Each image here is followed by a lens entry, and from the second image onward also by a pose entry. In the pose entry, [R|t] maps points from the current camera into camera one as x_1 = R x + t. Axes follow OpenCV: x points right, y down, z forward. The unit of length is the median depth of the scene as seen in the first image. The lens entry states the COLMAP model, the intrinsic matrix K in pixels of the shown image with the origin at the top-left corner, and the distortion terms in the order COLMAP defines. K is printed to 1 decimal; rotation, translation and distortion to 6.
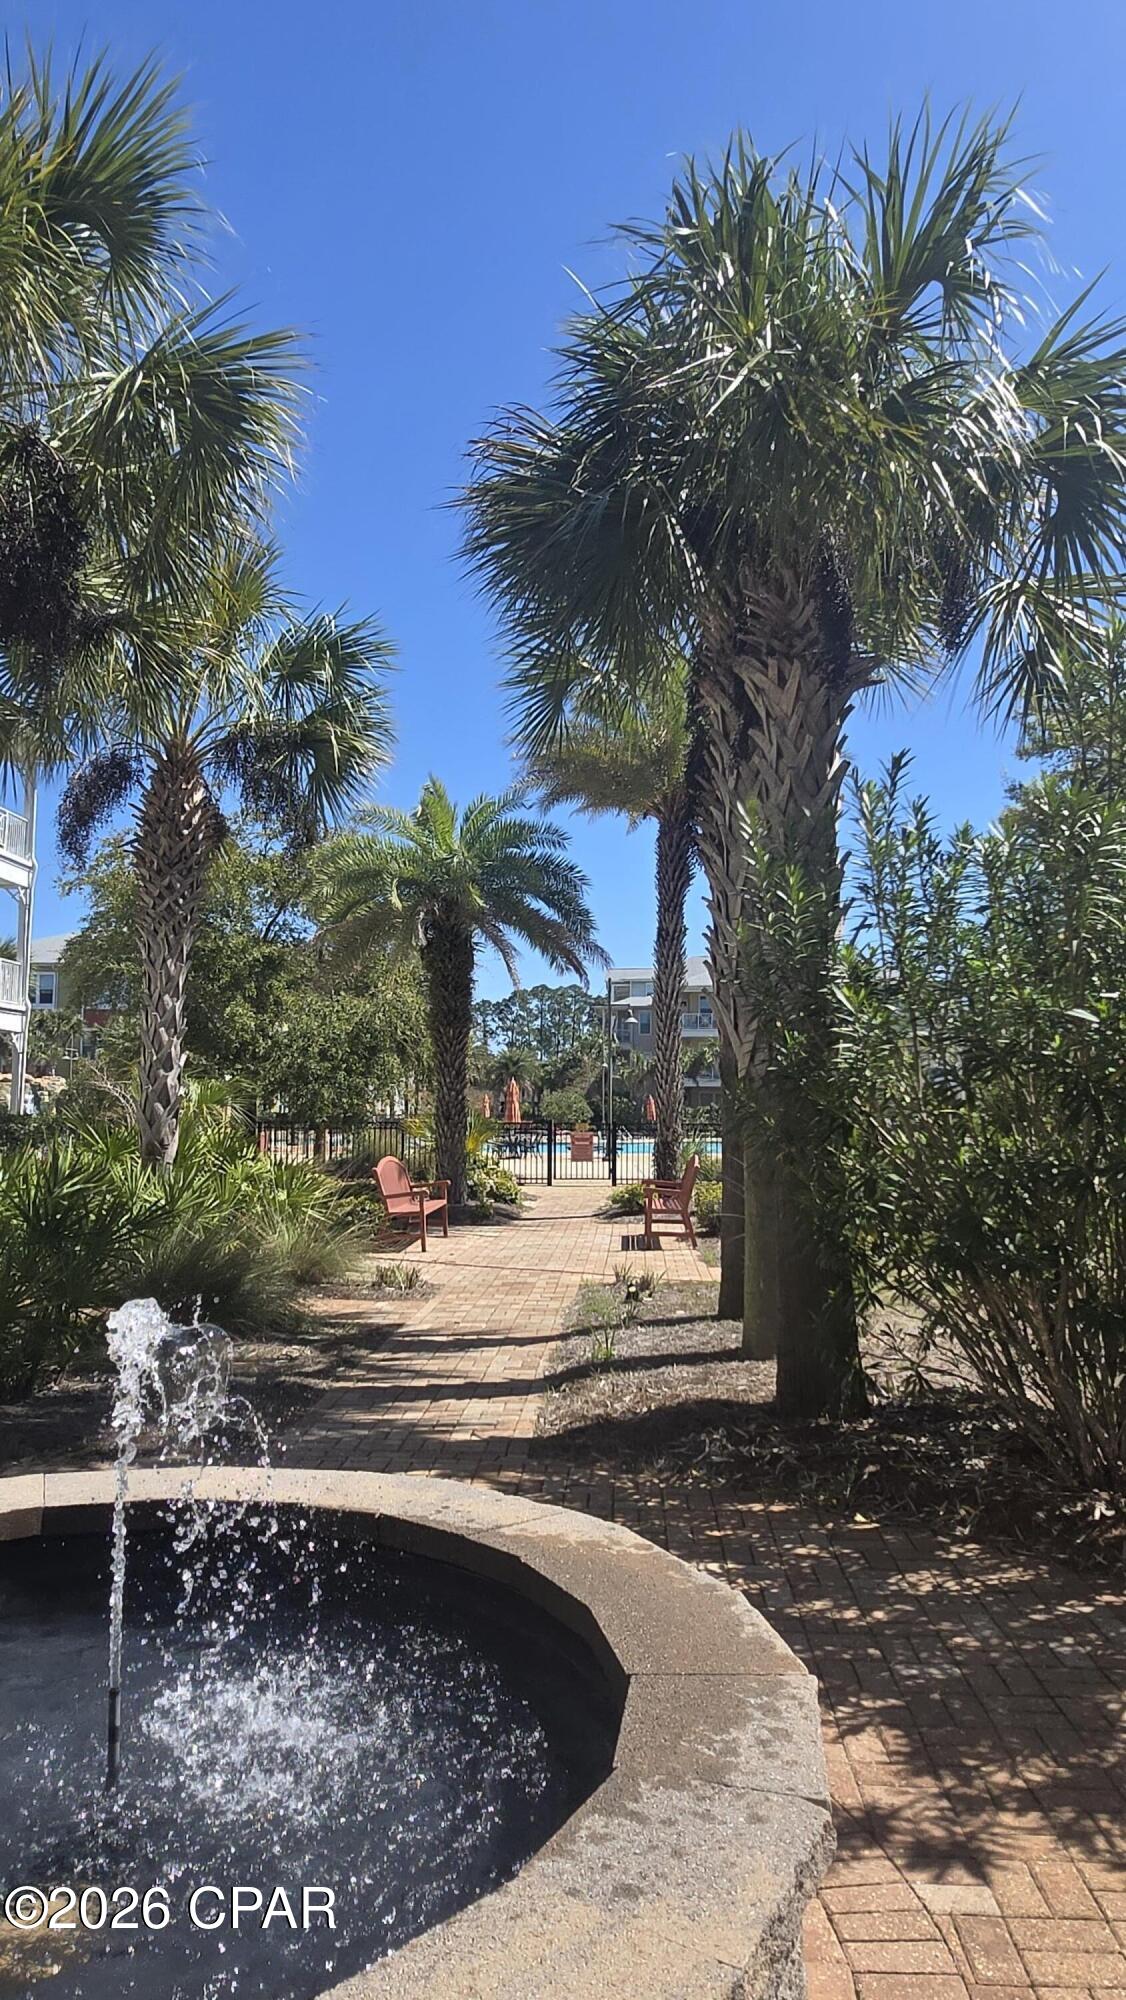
lens RADIAL K [[1330.8, 0, 563.0], [0, 1330.8, 1000.0], [0, 0, 1]] dist [-0.005351, 0.000642]
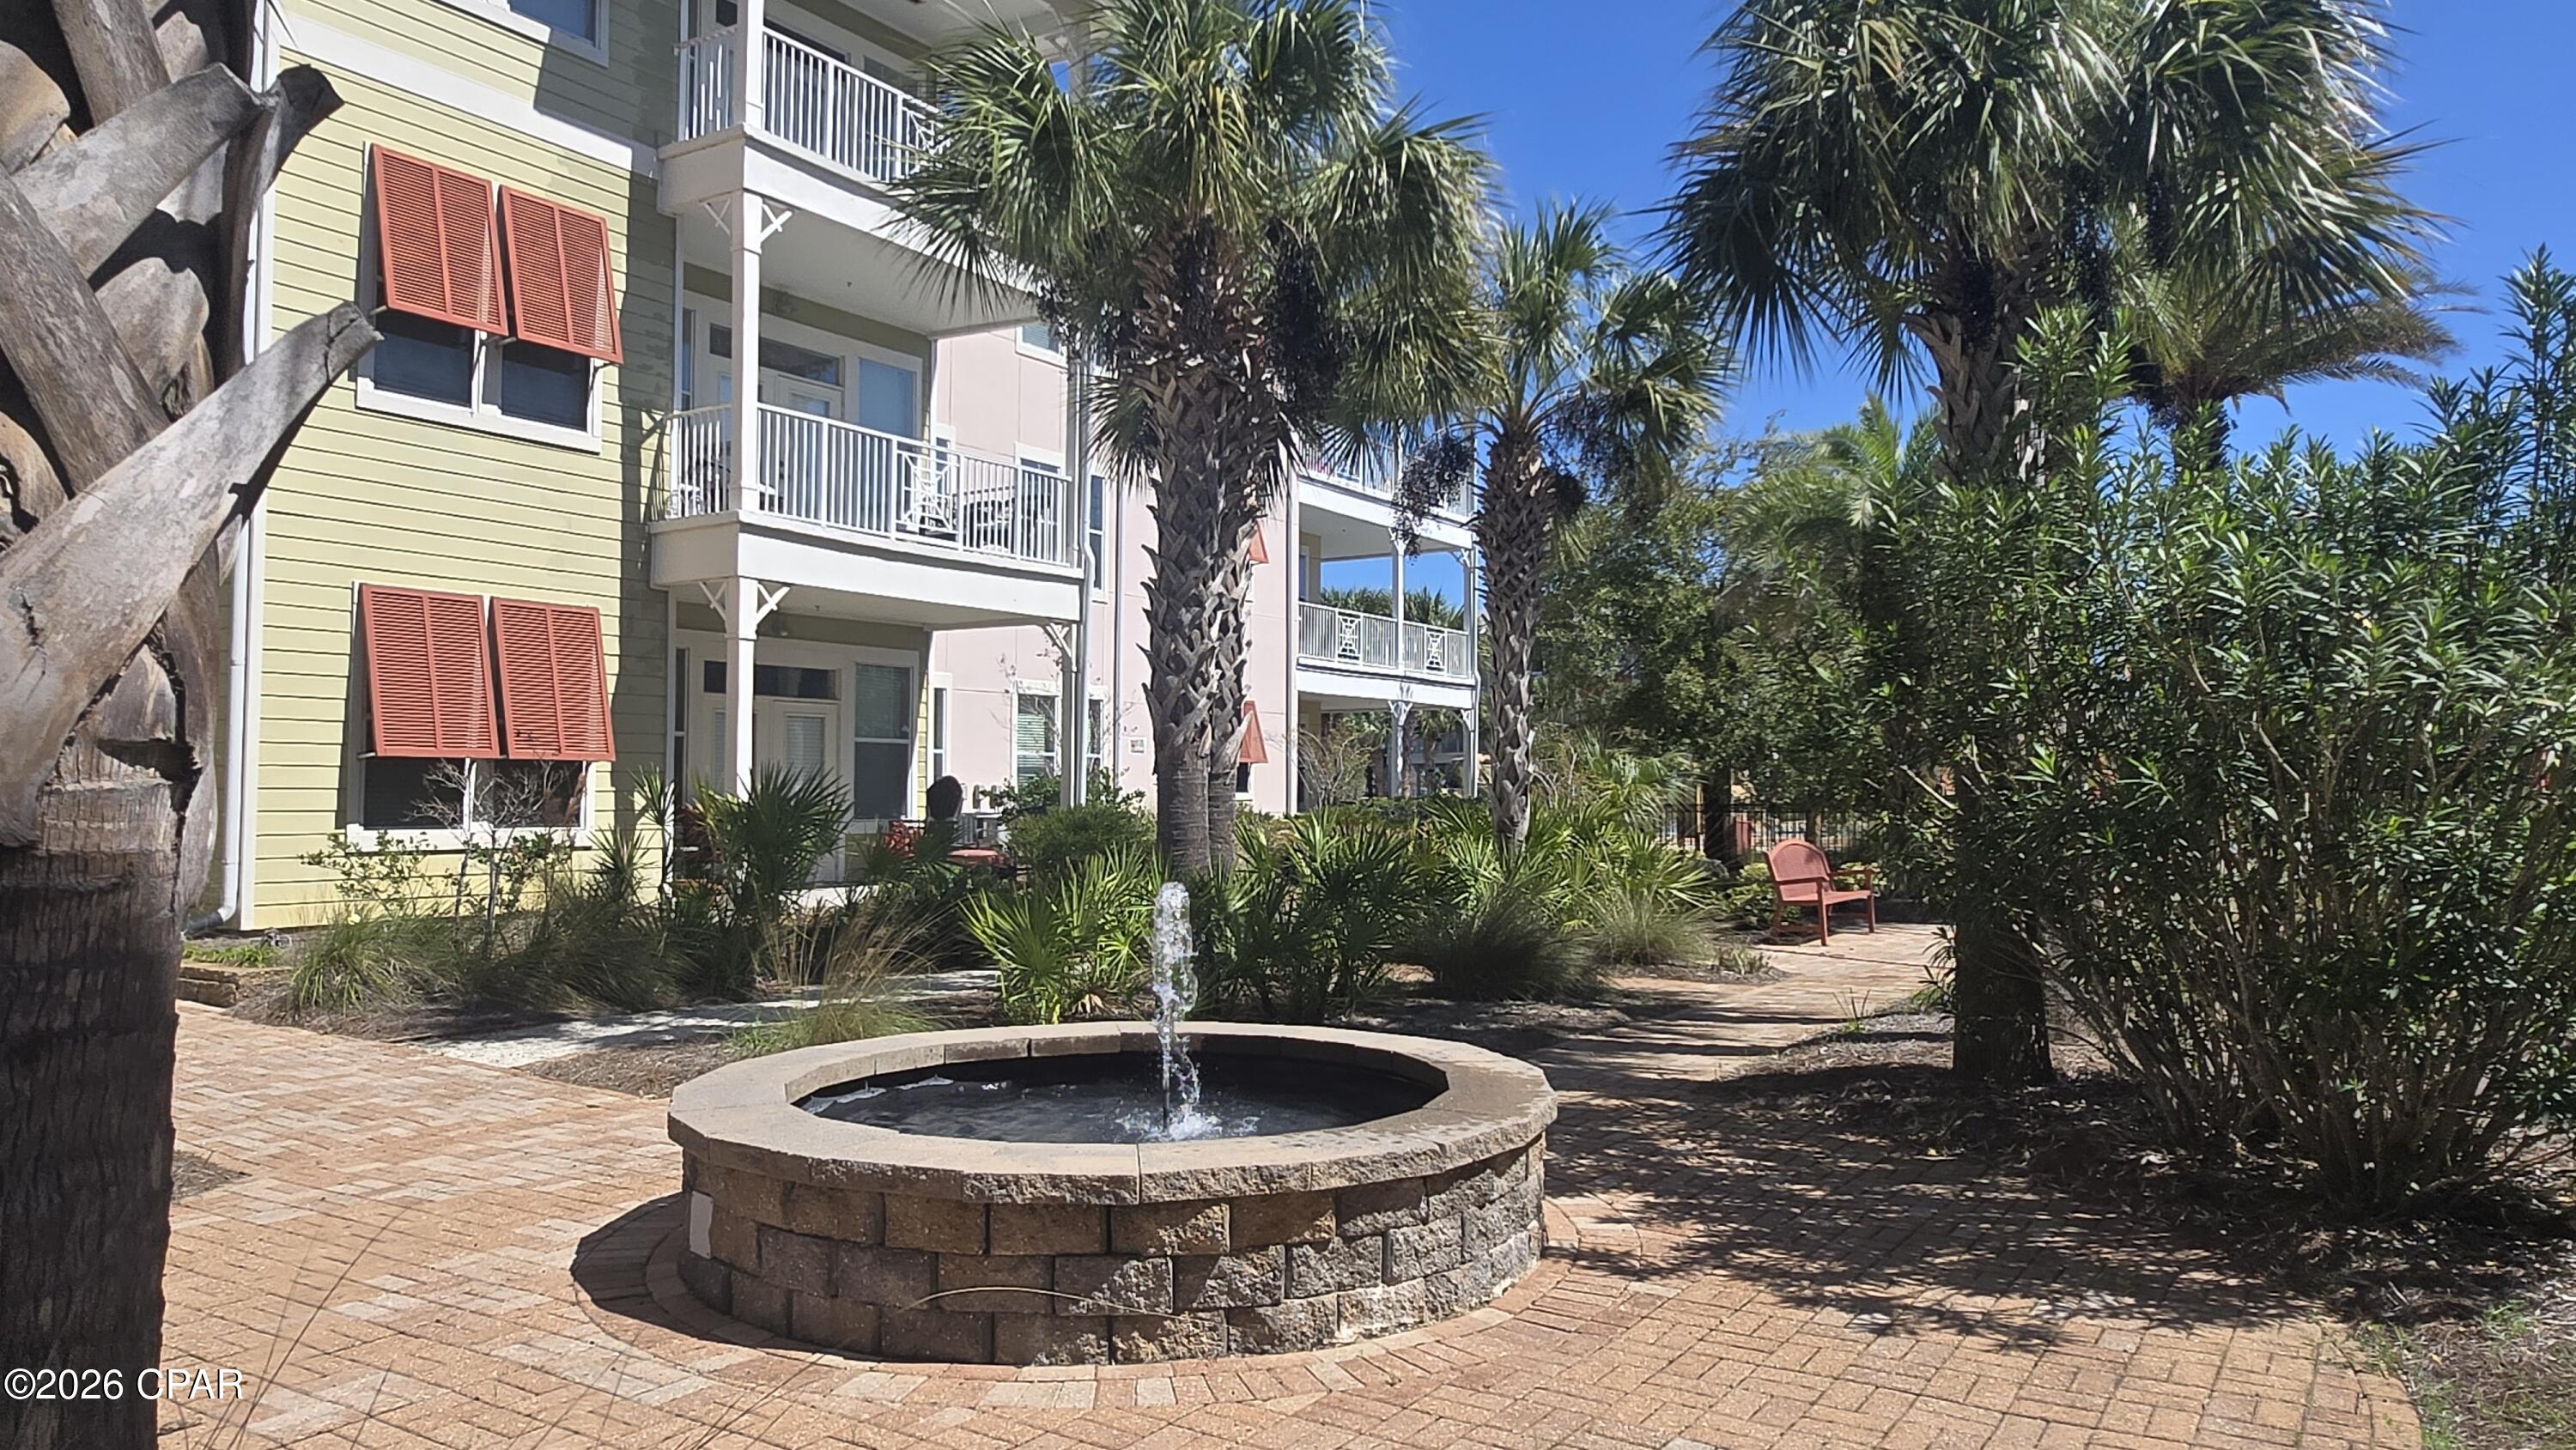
lens RADIAL K [[1713.9, 0, 1288.0], [0, 1713.9, 725.0], [0, 0, 1]] dist [-0.005351, 0.000642]
pose [[0.859746, -0.028639, -0.509918, 0.207998], [0.049609, 0.998388, 0.027571, -0.007556], [0.508306, -0.049000, 0.859781, -0.184580]]
